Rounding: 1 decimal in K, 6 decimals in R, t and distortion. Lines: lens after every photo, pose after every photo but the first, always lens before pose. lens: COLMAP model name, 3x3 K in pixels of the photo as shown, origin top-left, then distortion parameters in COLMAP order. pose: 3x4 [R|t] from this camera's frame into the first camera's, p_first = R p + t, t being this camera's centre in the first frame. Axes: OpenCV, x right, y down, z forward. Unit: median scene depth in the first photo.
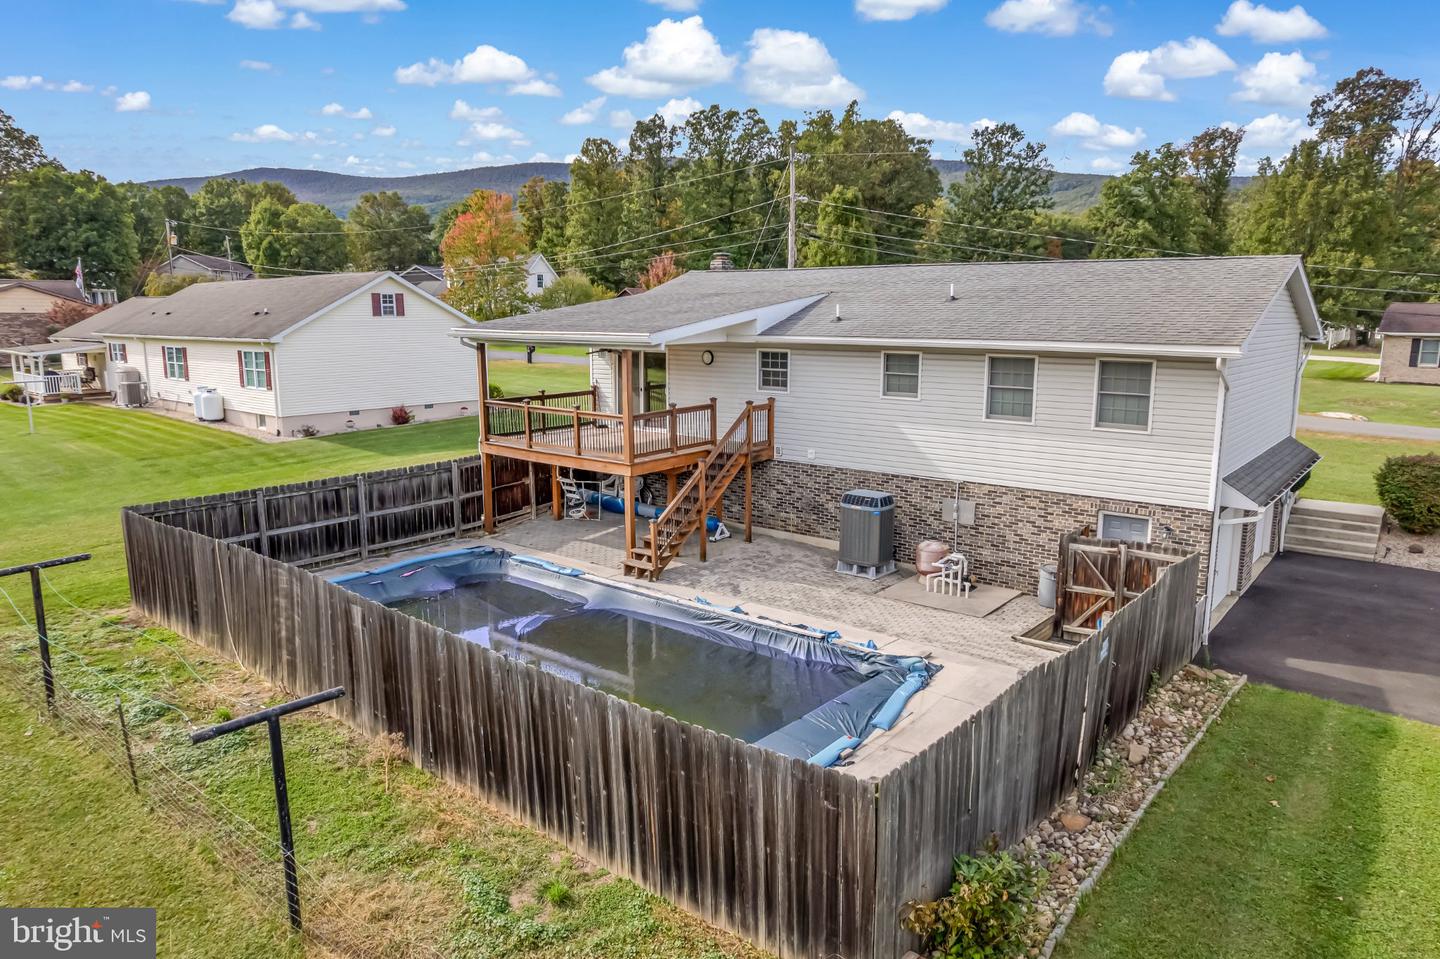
lens RADIAL K [[932.4, 0, 720.0], [0, 932.4, 479.5], [0, 0, 1]] dist [0.001288, 0.001141]
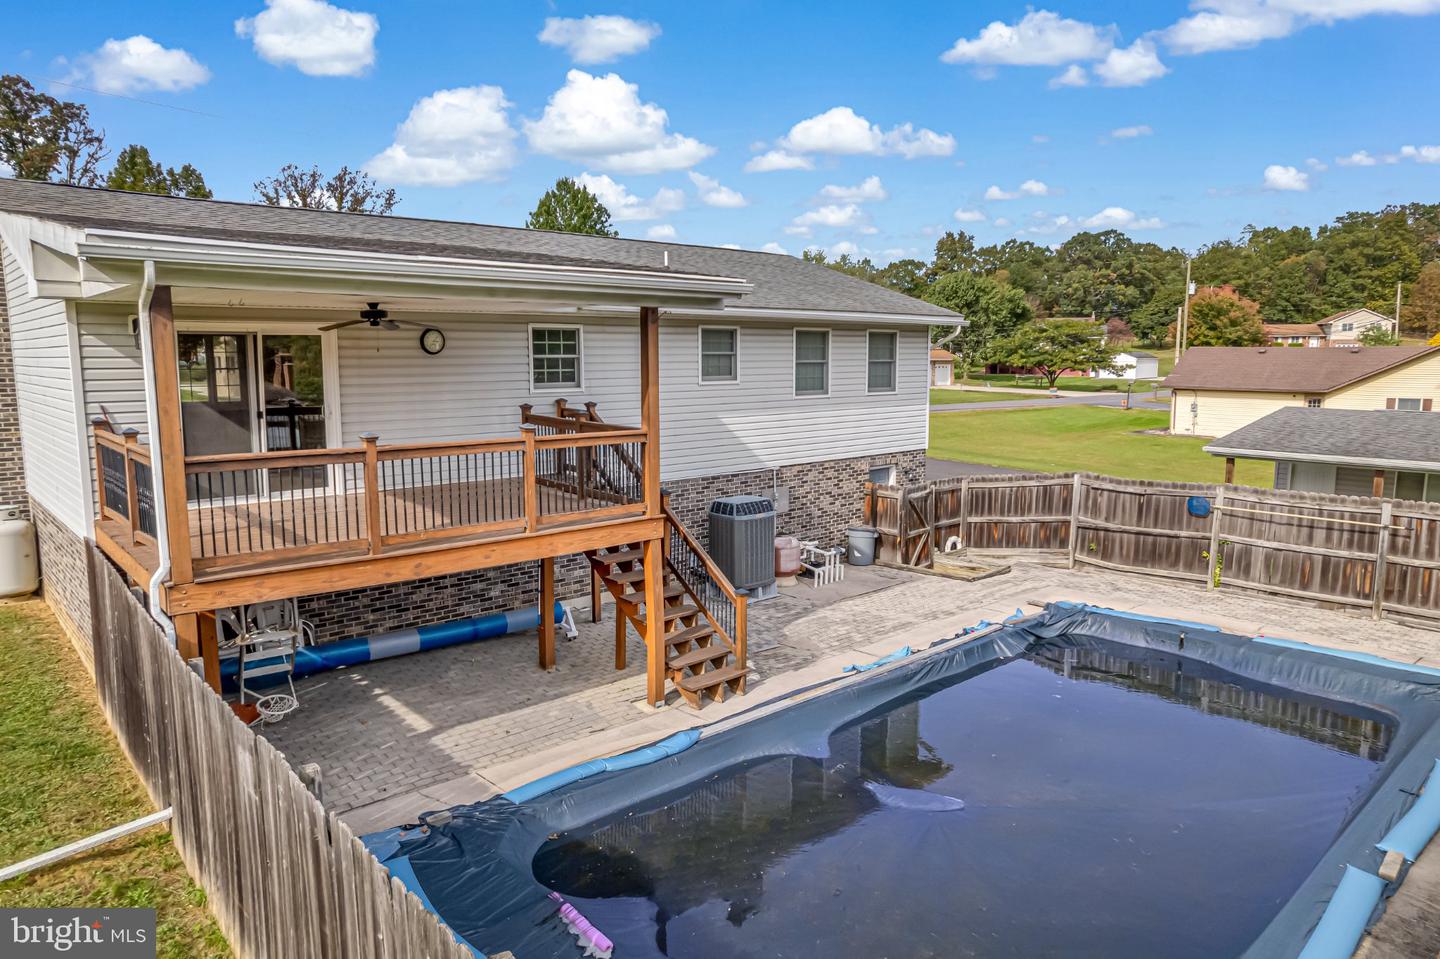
lens RADIAL K [[932.4, 0, 720.0], [0, 932.4, 479.5], [0, 0, 1]] dist [0.001288, 0.001141]
pose [[0.154428, -0.130626, 0.979331, -0.647510], [0.180693, 0.978237, 0.101987, -0.089514], [-0.971340, 0.161209, 0.174670, 0.889403]]
